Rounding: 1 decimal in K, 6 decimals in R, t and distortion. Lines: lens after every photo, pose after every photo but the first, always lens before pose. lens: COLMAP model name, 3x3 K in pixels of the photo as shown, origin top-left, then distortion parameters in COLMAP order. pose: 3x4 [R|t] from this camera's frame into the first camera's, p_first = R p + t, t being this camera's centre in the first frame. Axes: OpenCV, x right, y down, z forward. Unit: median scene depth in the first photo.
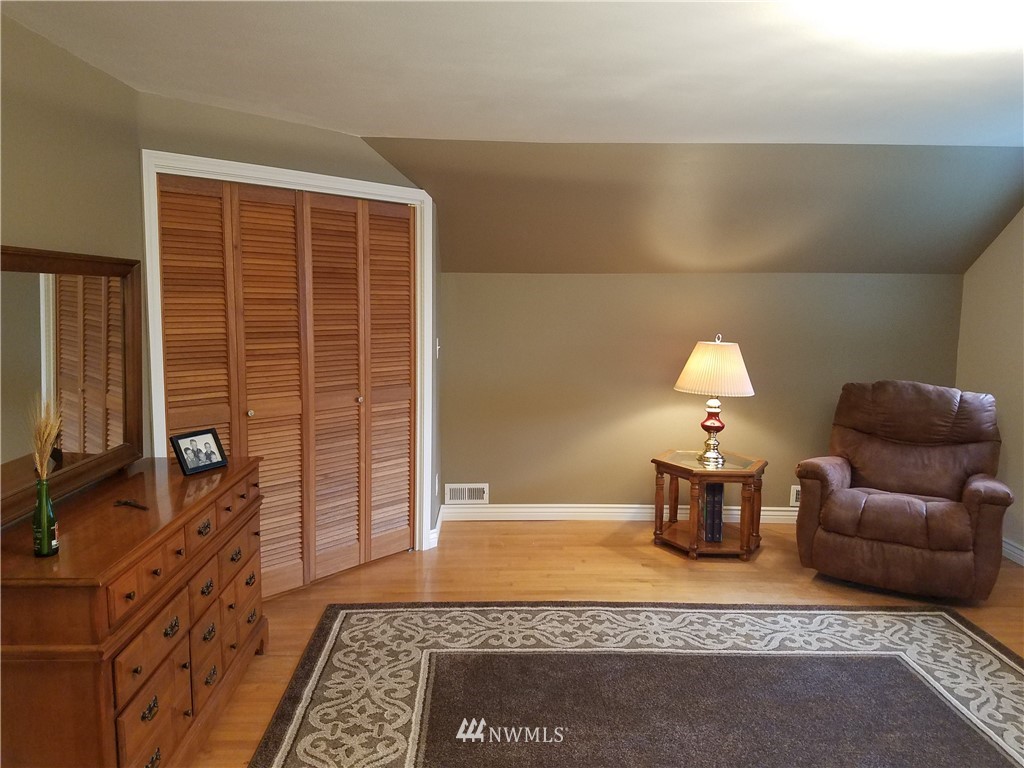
lens RADIAL K [[782.9, 0, 488.2], [0, 782.9, 402.8], [0, 0, 1]] dist [0.157352, -0.386491]
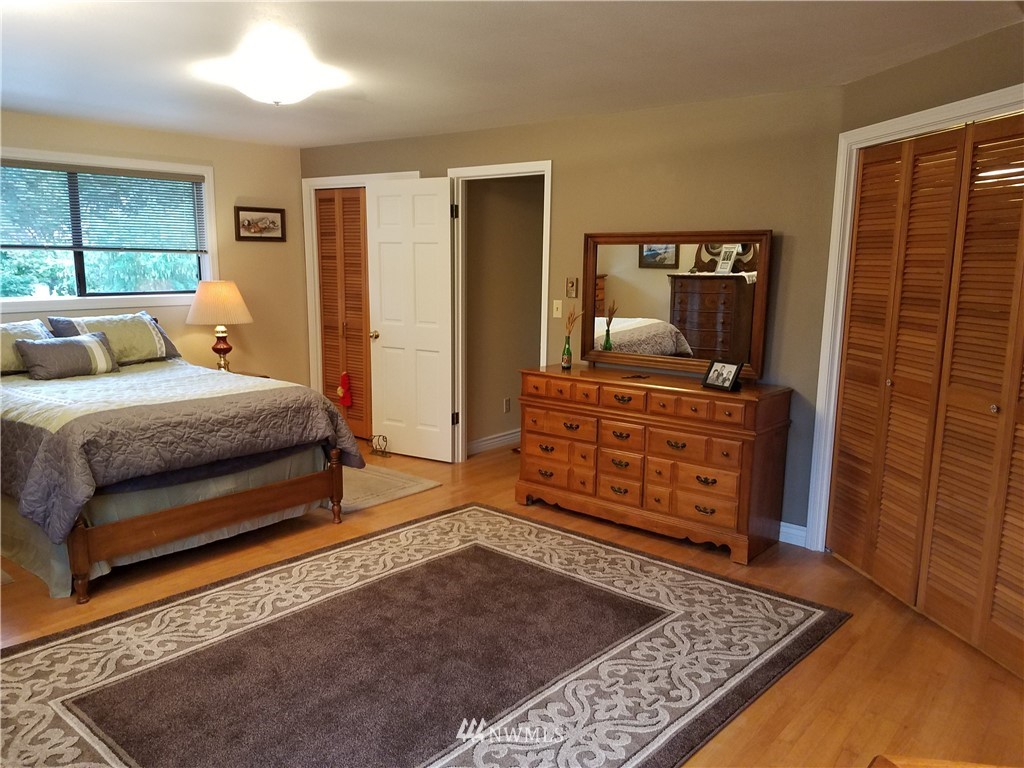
lens RADIAL K [[782.9, 0, 488.2], [0, 782.9, 402.8], [0, 0, 1]] dist [0.157352, -0.386491]
pose [[-0.704707, 0.123321, -0.698698, 0.764899], [-0.087424, 0.962181, 0.258002, -0.182188], [0.704091, 0.242899, -0.667275, 1.431871]]
